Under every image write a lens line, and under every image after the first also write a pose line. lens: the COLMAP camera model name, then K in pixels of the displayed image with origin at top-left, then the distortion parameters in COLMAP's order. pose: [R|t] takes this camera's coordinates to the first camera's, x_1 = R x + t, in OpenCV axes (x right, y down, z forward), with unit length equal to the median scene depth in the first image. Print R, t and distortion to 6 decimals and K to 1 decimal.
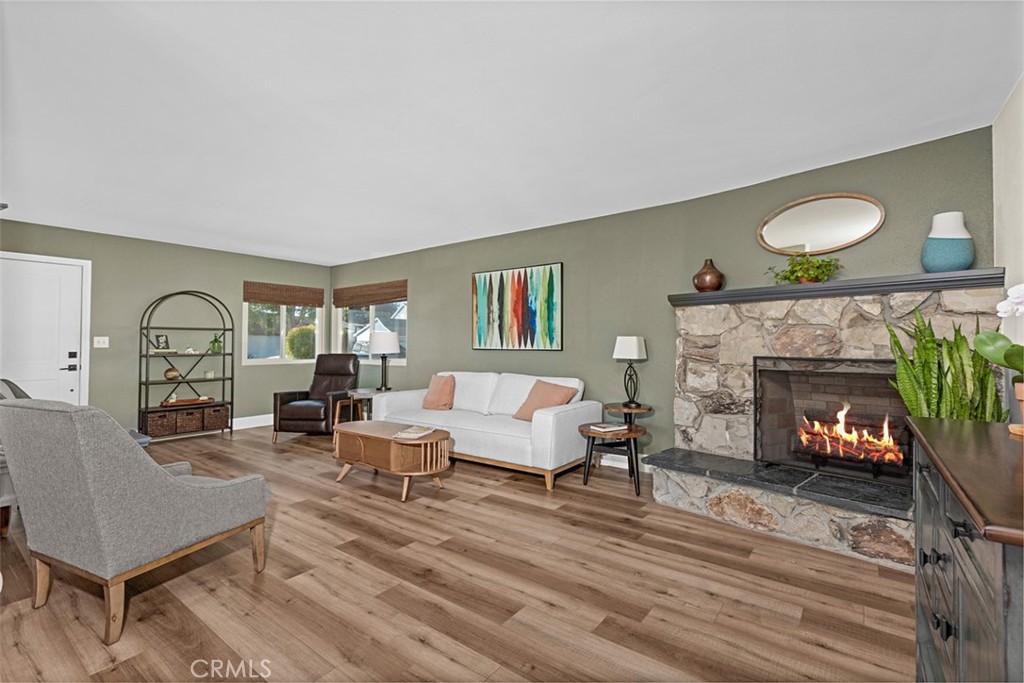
lens RADIAL K [[454.6, 0, 494.8], [0, 454.6, 334.0], [0, 0, 1]] dist [0.012785, -0.005071]
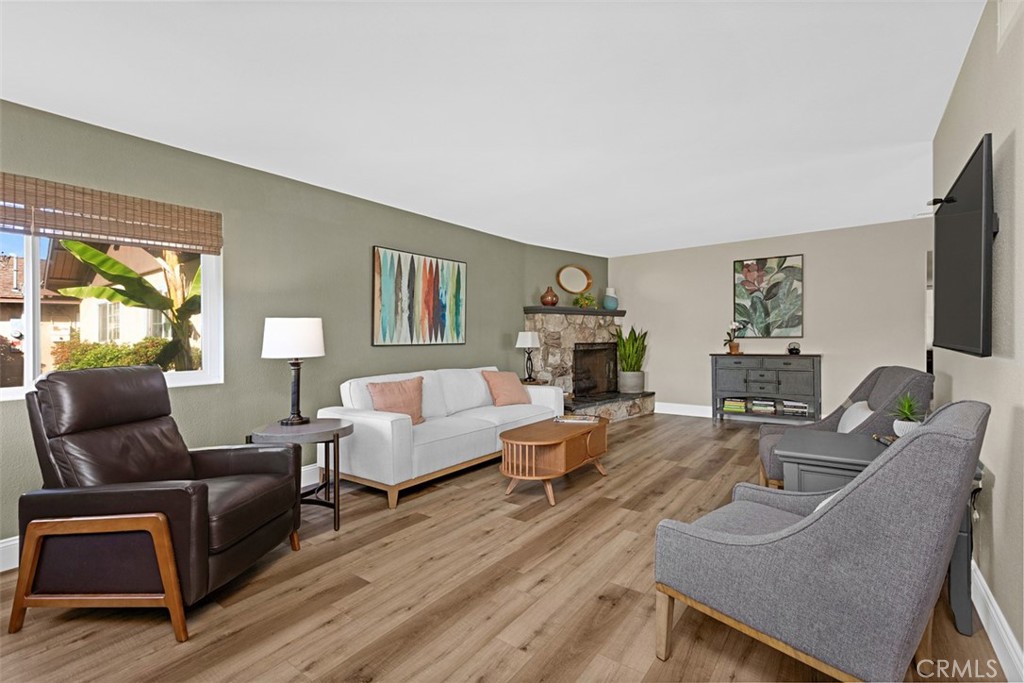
lens RADIAL K [[454.6, 0, 535.1], [0, 454.6, 338.9], [0, 0, 1]] dist [0.012785, -0.005071]
pose [[-0.042372, -0.002948, 0.999098, -0.915831], [-0.012823, 0.999915, 0.002406, 0.018936], [-0.999020, -0.012709, -0.042406, 0.848426]]
